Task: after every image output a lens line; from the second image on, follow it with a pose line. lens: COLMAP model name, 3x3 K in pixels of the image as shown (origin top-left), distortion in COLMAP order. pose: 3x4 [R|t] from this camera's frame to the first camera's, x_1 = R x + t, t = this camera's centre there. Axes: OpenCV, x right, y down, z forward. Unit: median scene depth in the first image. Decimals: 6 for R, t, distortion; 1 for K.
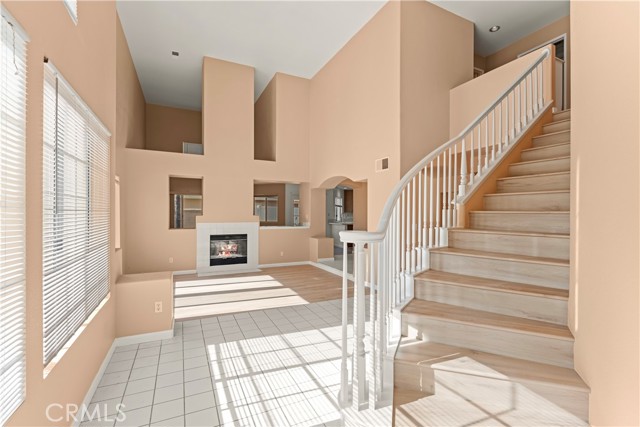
lens RADIAL K [[289.6, 0, 320.0], [0, 289.6, 213.5], [0, 0, 1]] dist [-0.000005, 0.000033]
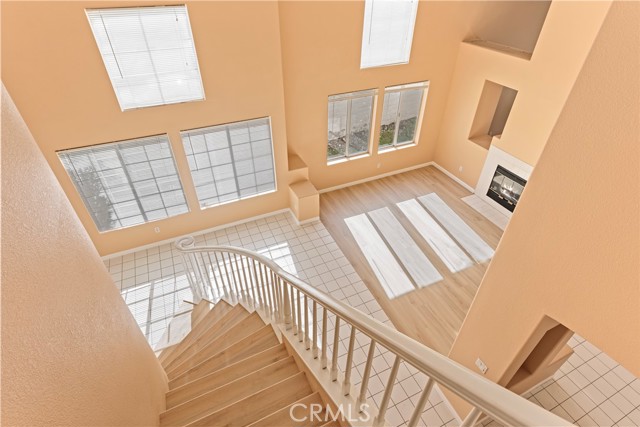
lens RADIAL K [[322.6, 0, 320.0], [0, 322.6, 213.5], [0, 0, 1]] dist [-0.021659, 0.000197]
pose [[-0.030388, 0.620920, -0.783285, 0.443355], [-0.004104, 0.783562, 0.621300, -0.383835], [0.999530, 0.022095, -0.021263, 0.509413]]
